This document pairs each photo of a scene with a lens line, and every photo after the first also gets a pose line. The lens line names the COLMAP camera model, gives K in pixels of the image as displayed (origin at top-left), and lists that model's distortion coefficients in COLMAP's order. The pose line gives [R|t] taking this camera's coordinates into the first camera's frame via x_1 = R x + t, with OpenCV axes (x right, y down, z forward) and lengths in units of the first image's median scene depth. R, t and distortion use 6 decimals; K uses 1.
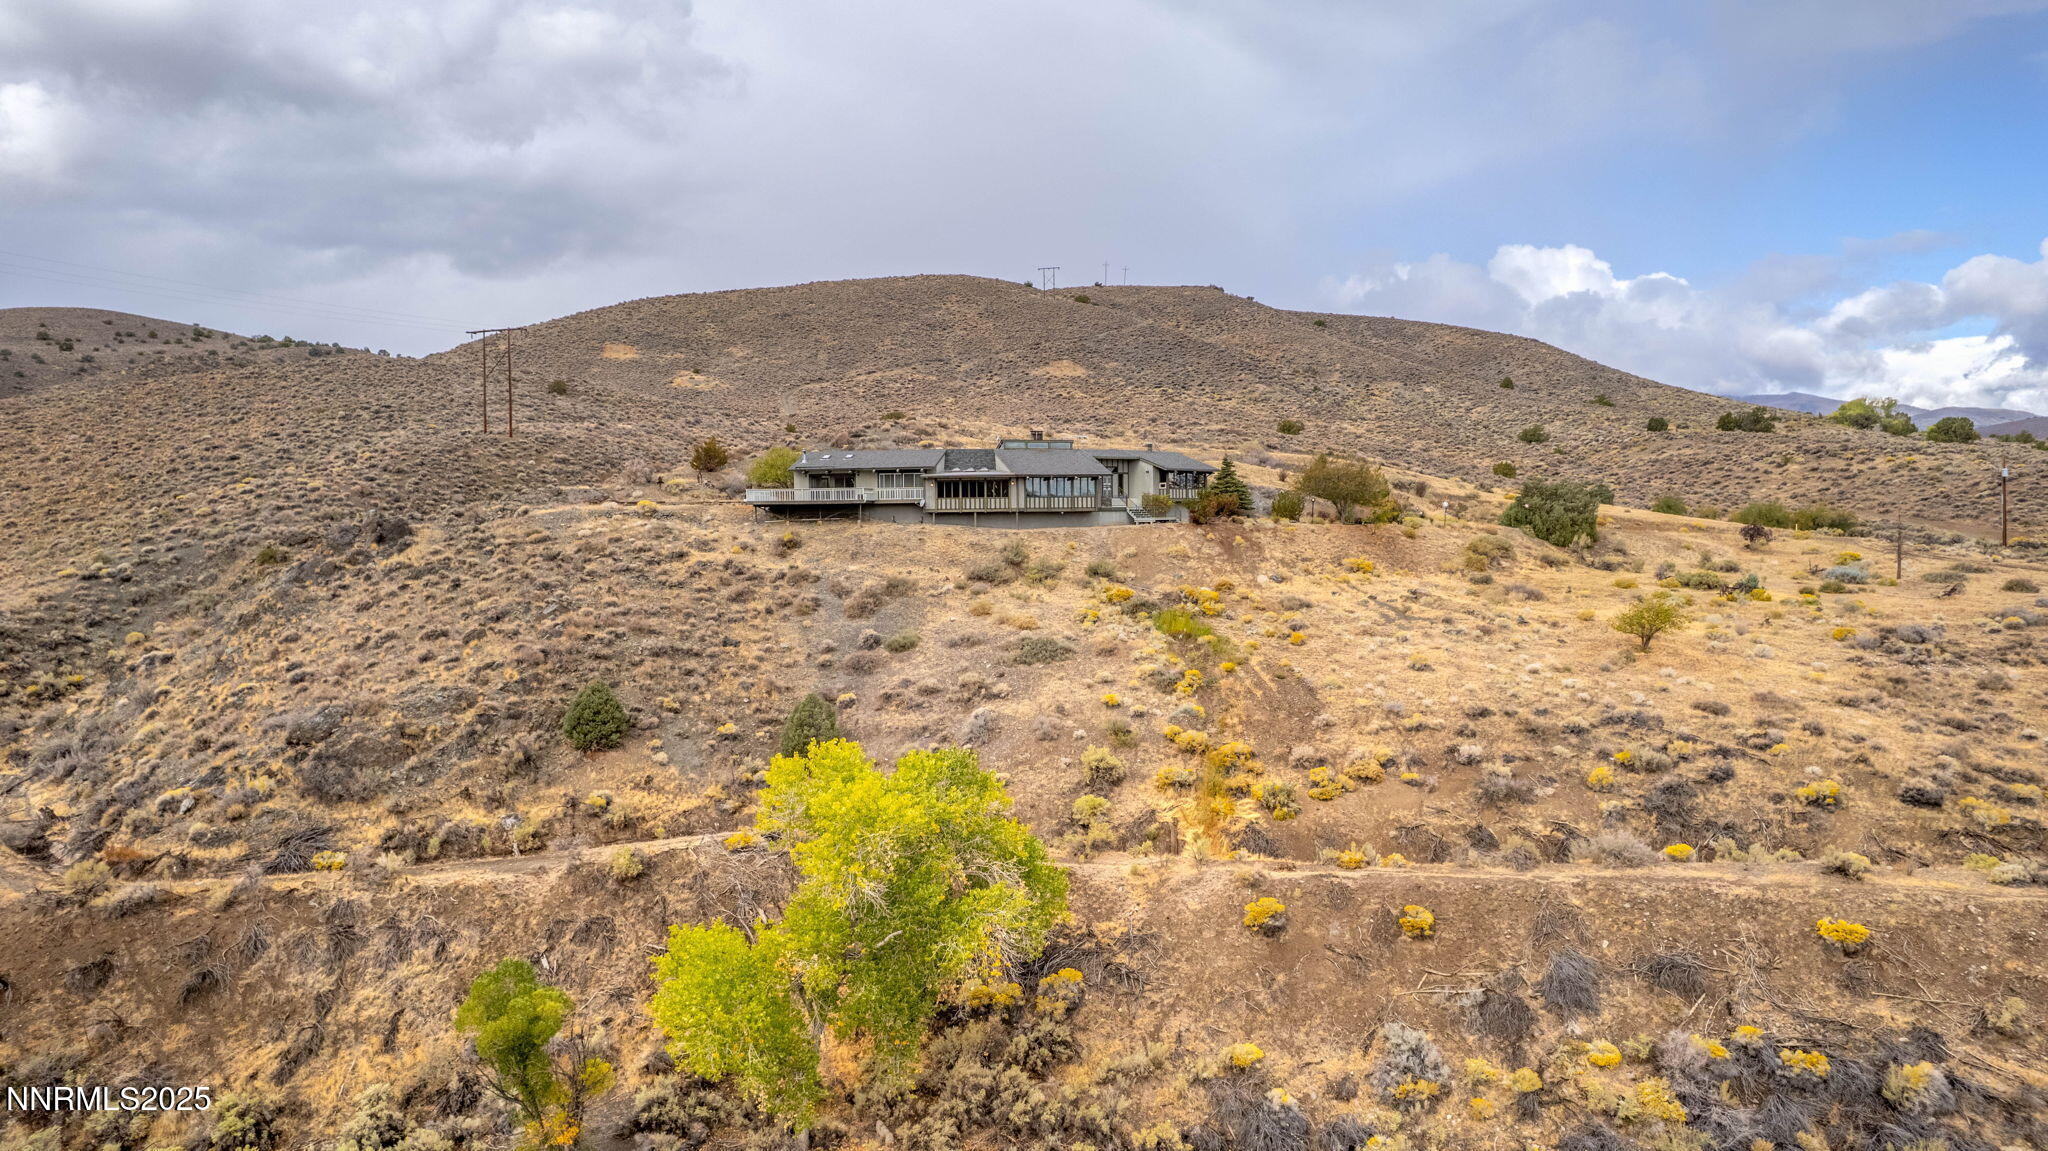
lens RADIAL K [[1324.3, 0, 1024.0], [0, 1324.3, 575.5], [0, 0, 1]] dist [-0.068651, 0.071826]
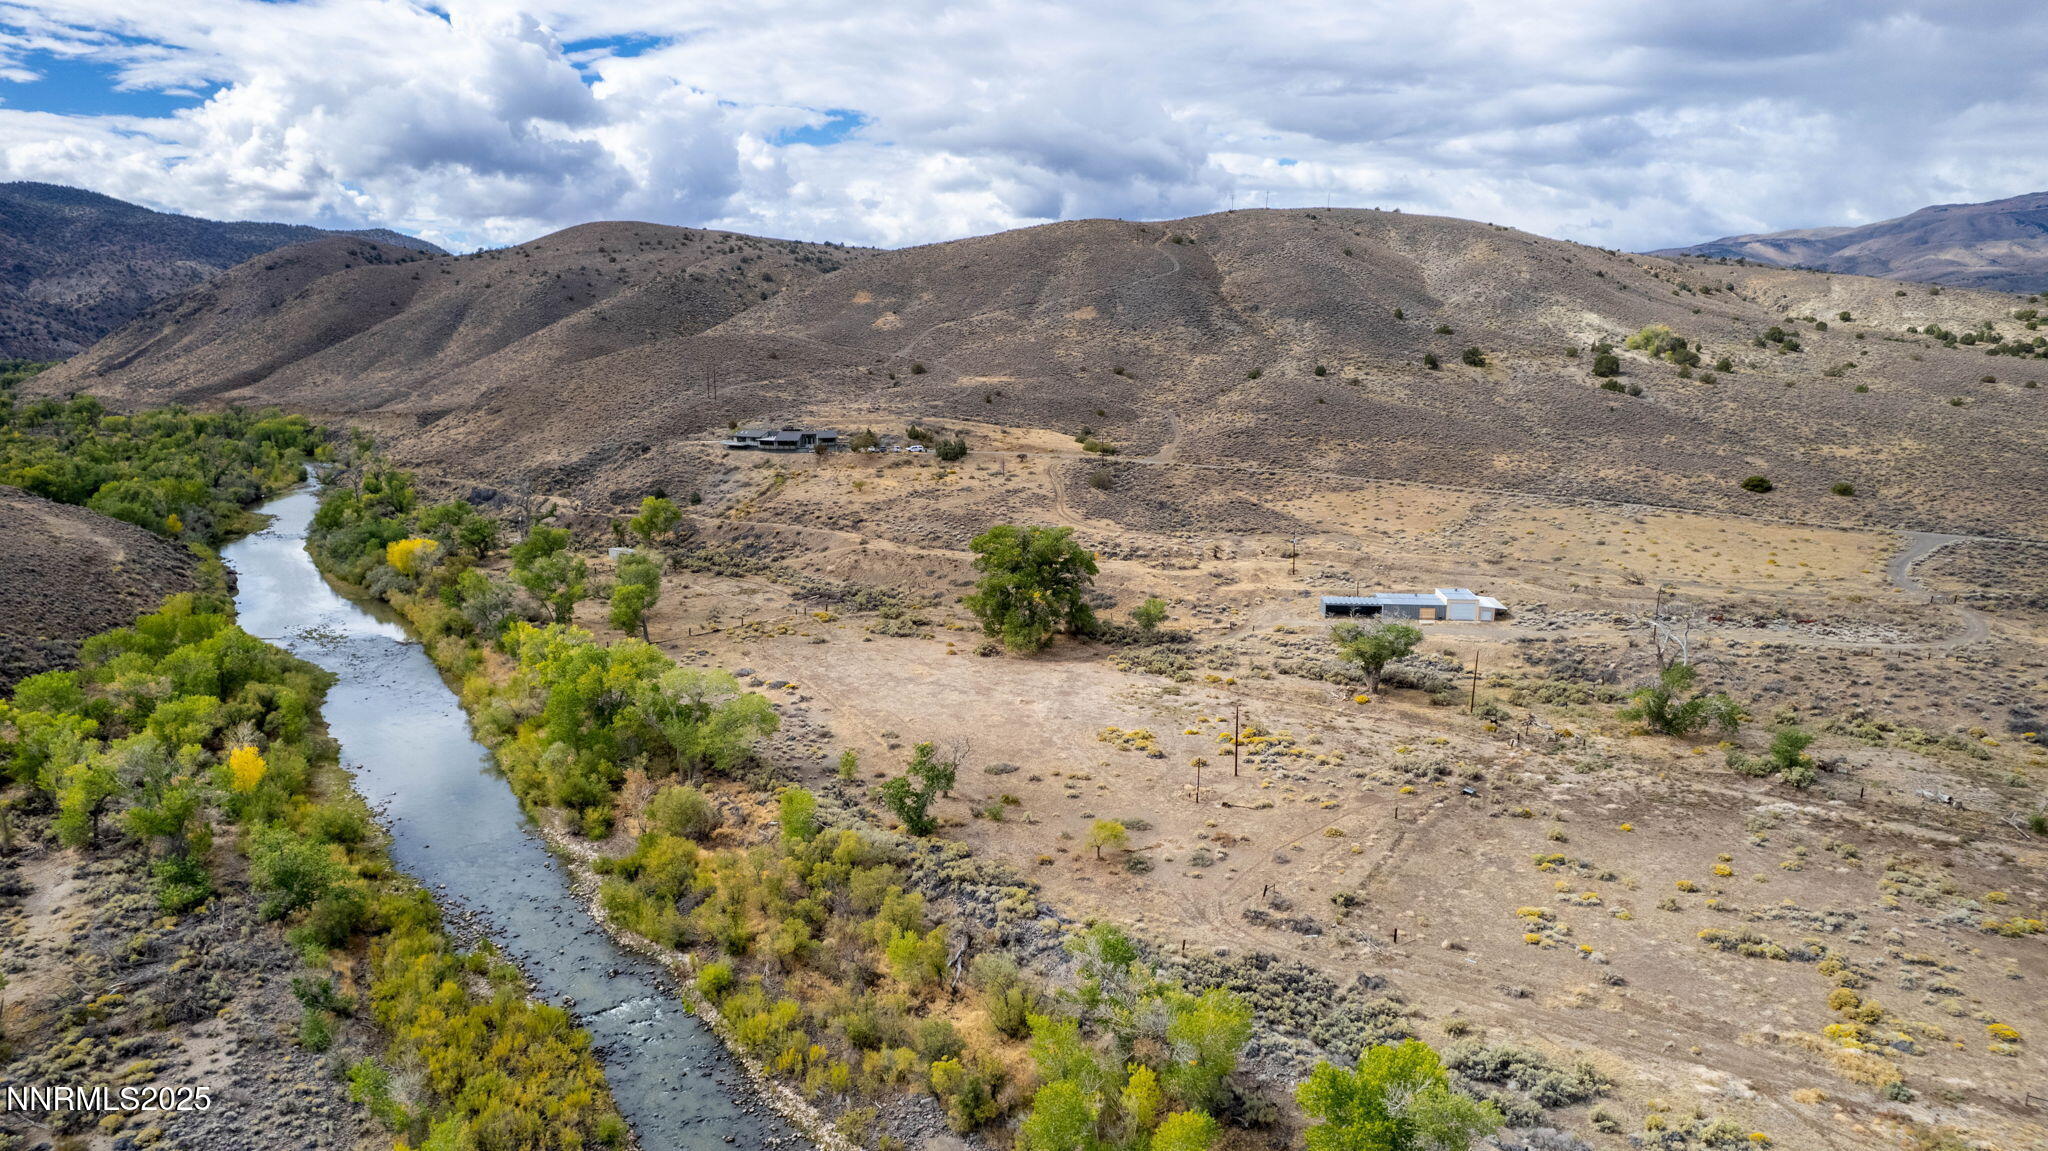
lens RADIAL K [[1324.3, 0, 1024.0], [0, 1324.3, 575.5], [0, 0, 1]] dist [-0.068651, 0.071826]
pose [[0.938056, 0.072944, -0.338718, 0.554993], [-0.020387, 0.987514, 0.156204, -0.082426], [0.345883, -0.139622, 0.927831, -0.675049]]
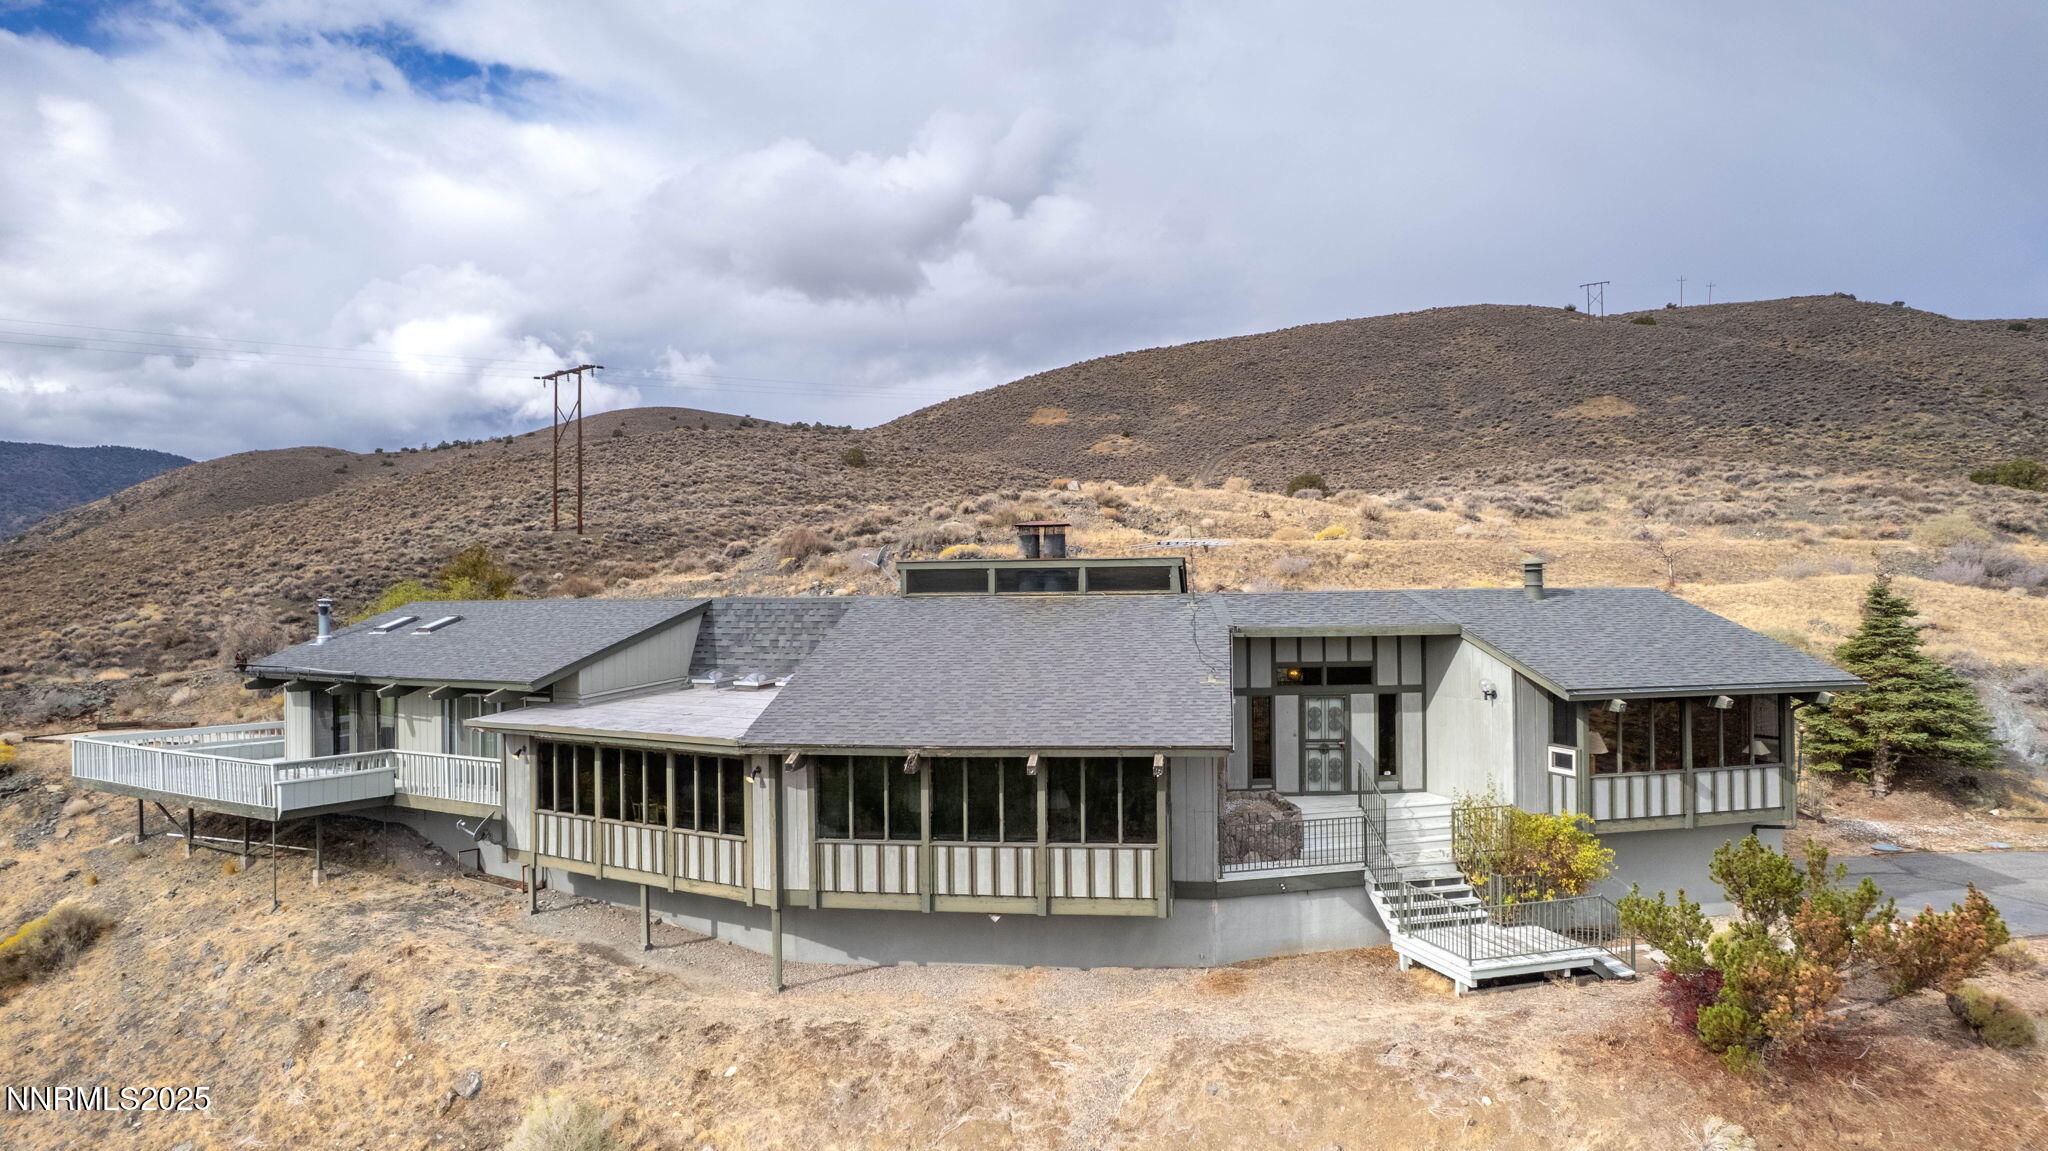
lens RADIAL K [[1324.3, 0, 1024.0], [0, 1324.3, 575.5], [0, 0, 1]] dist [-0.068651, 0.071826]
pose [[0.913174, -0.006706, -0.407515, 0.031136], [-0.014255, 0.998727, -0.048378, -0.024076], [0.407320, 0.049986, 0.911916, 0.211542]]
